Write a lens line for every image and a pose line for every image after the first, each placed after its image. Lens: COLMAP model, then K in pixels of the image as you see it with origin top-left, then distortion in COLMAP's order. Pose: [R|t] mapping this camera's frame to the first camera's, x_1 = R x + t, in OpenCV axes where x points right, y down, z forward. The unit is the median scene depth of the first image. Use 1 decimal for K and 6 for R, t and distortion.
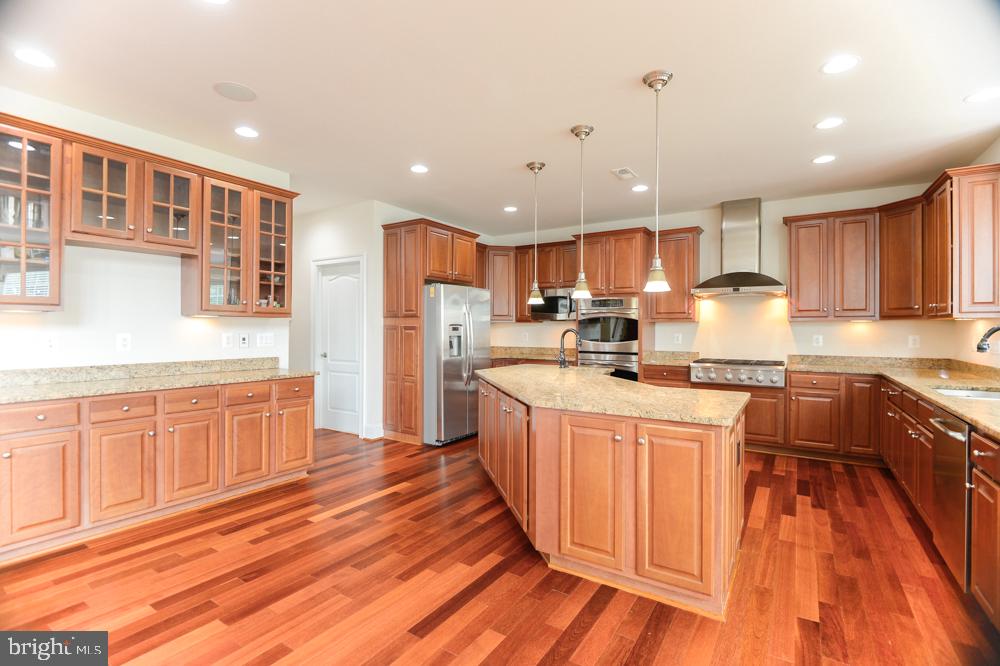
lens RADIAL K [[459.3, 0, 500.2], [0, 459.3, 328.7], [0, 0, 1]] dist [-0.000801, -0.010212]
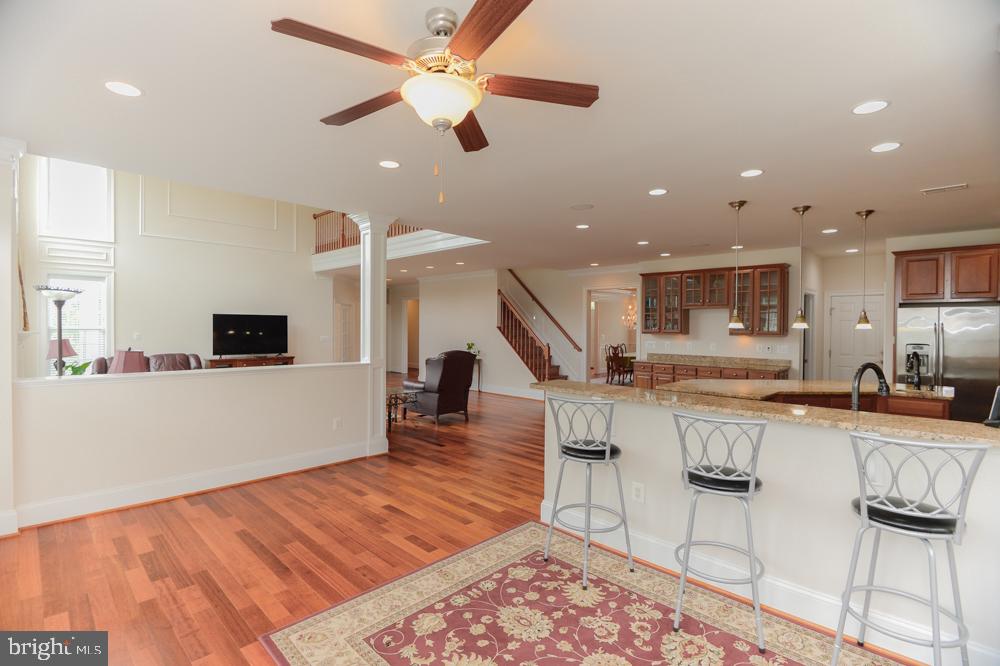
lens RADIAL K [[472.3, 0, 498.9], [0, 472.3, 335.0], [0, 0, 1]] dist [-0.000644, -0.012832]
pose [[-0.198418, 0.014278, -0.980014, 1.449516], [-0.006221, 0.999855, 0.015827, -0.050850], [0.980098, 0.009237, -0.198300, 0.316281]]
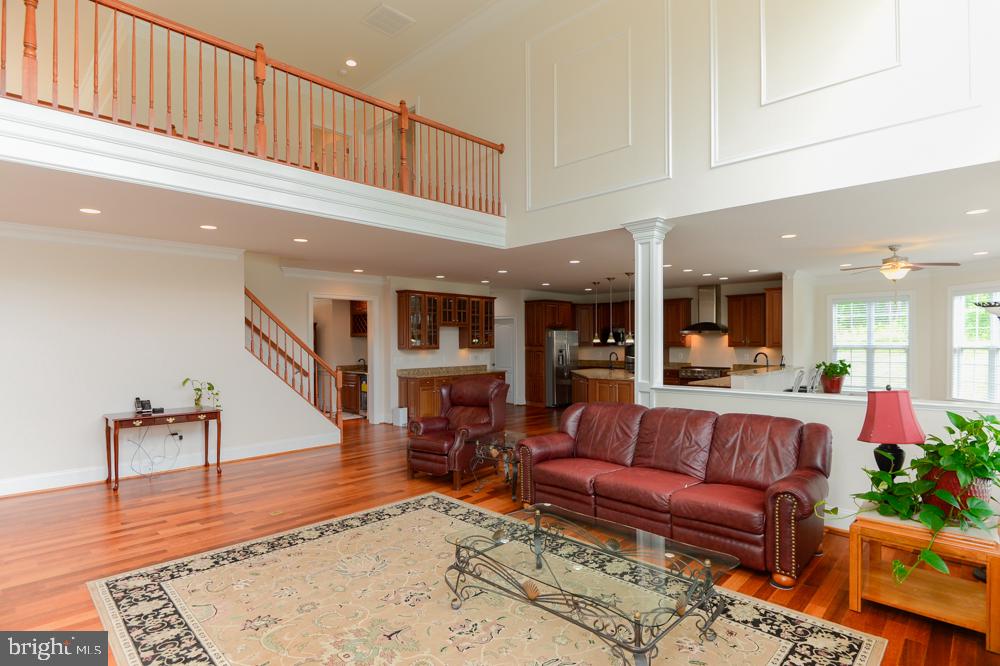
lens RADIAL K [[508.2, 0, 496.0], [0, 508.2, 345.3], [0, 0, 1]] dist [-0.015657, -0.000355]
pose [[0.980078, -0.006280, -0.198511, 0.088273], [0.008724, 0.999897, 0.011439, -0.070691], [0.198419, -0.012943, 0.980032, -1.622866]]
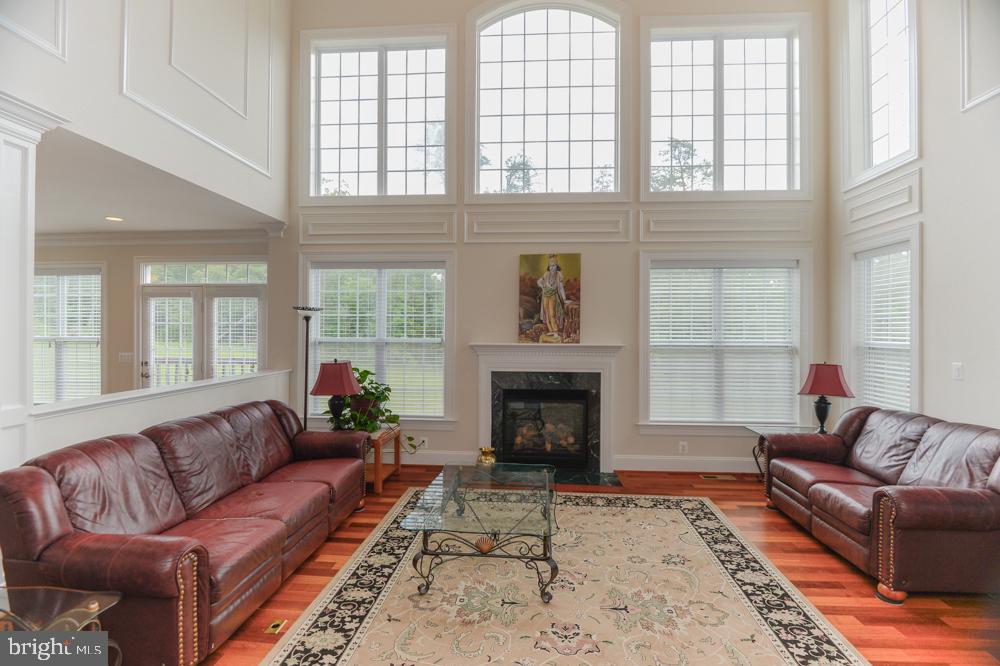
lens RADIAL K [[480.8, 0, 502.2], [0, 480.8, 330.6], [0, 0, 1]] dist [0.000285, -0.013998]
pose [[-0.478108, -0.005573, 0.878283, -0.651662], [-0.007106, 0.999972, 0.002477, -0.069418], [-0.878272, -0.005057, -0.478134, -0.580823]]
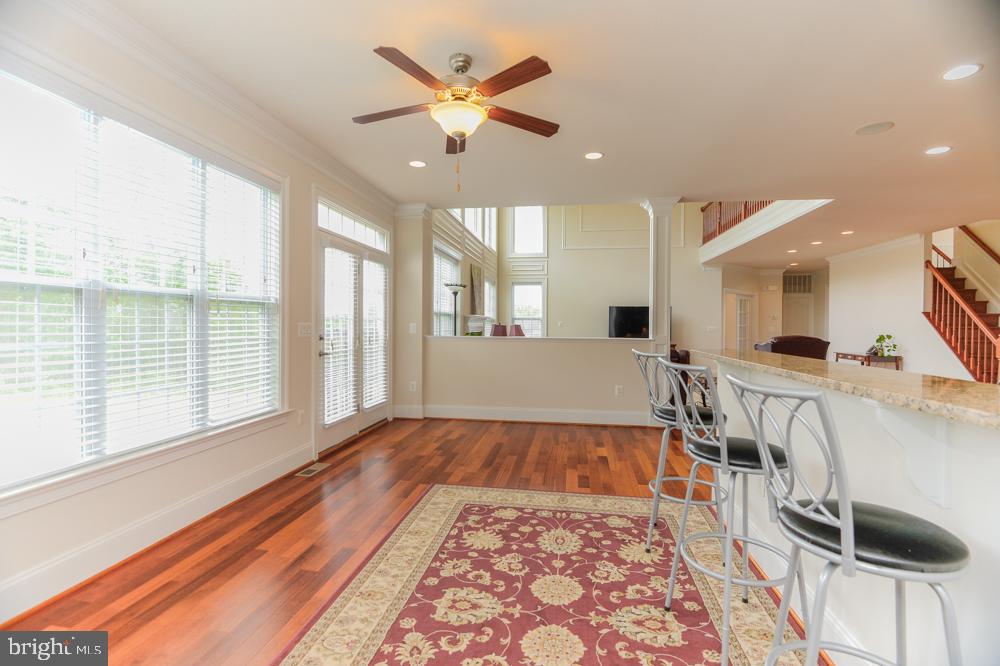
lens RADIAL K [[472.7, 0, 500.0], [0, 472.7, 333.0], [0, 0, 1]] dist [-0.000472, -0.010551]
pose [[-0.912088, -0.003320, -0.409981, 1.222749], [-0.010359, 0.999835, 0.014950, 0.015120], [0.409864, 0.017883, -0.911971, 0.794109]]
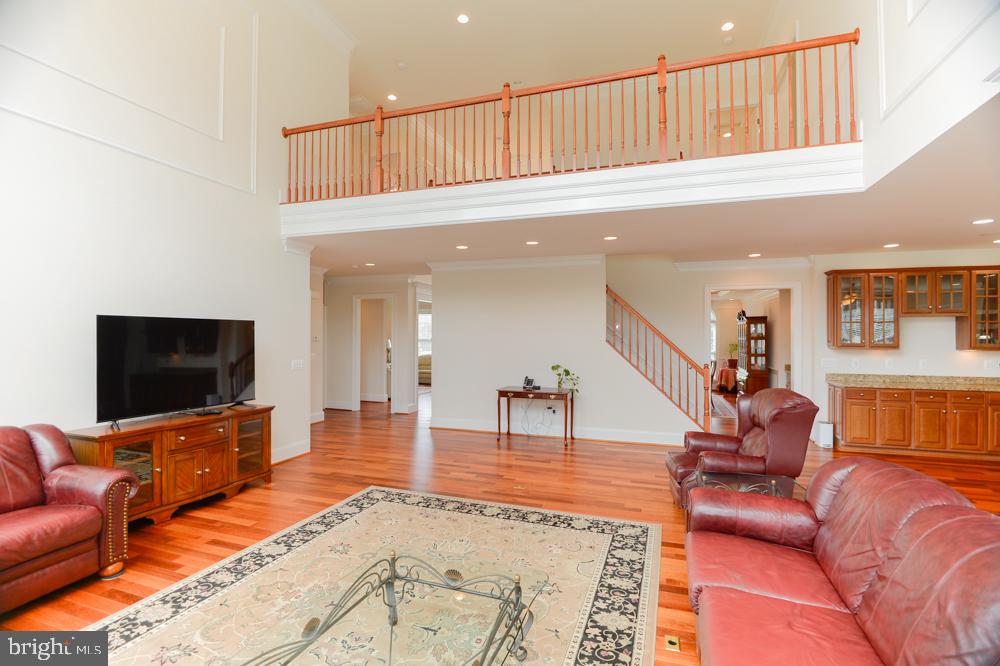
lens RADIAL K [[465.8, 0, 503.4], [0, 465.8, 330.9], [0, 0, 1]] dist [-0.000103, -0.010680]
pose [[0.244099, -0.010561, -0.969693, 0.509388], [-0.000893, 0.999938, -0.011115, -0.069457], [0.969750, 0.003579, 0.244074, -0.958315]]
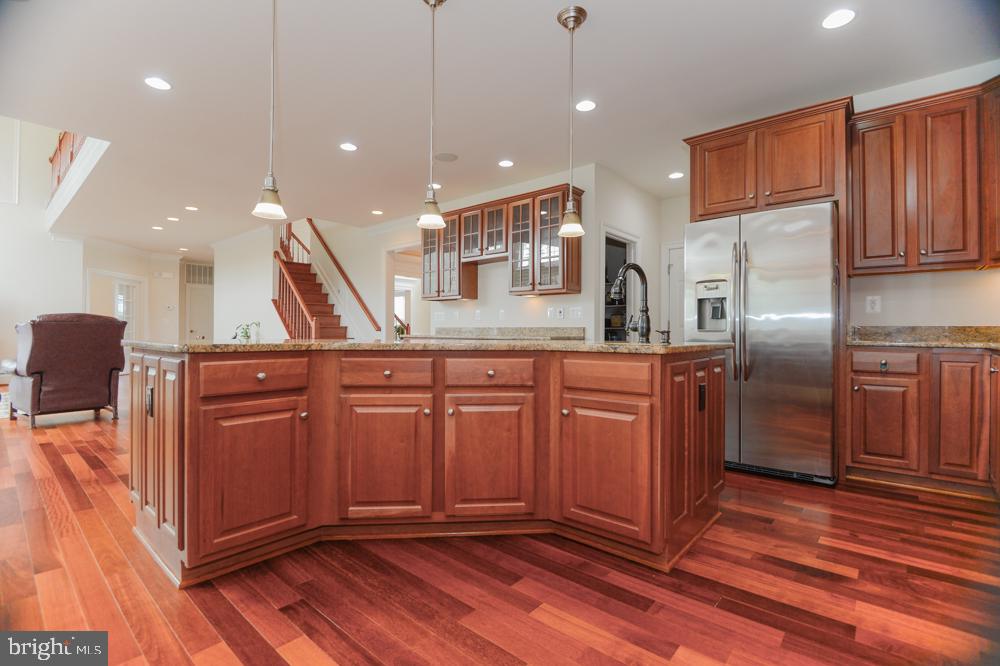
lens RADIAL K [[459.3, 0, 500.2], [0, 459.3, 328.7], [0, 0, 1]] dist [-0.000801, -0.010212]
pose [[-0.137457, -0.012525, -0.990428, 0.709928], [-0.003981, 0.999919, -0.012092, 0.083008], [0.990500, 0.002280, -0.137496, 0.987601]]
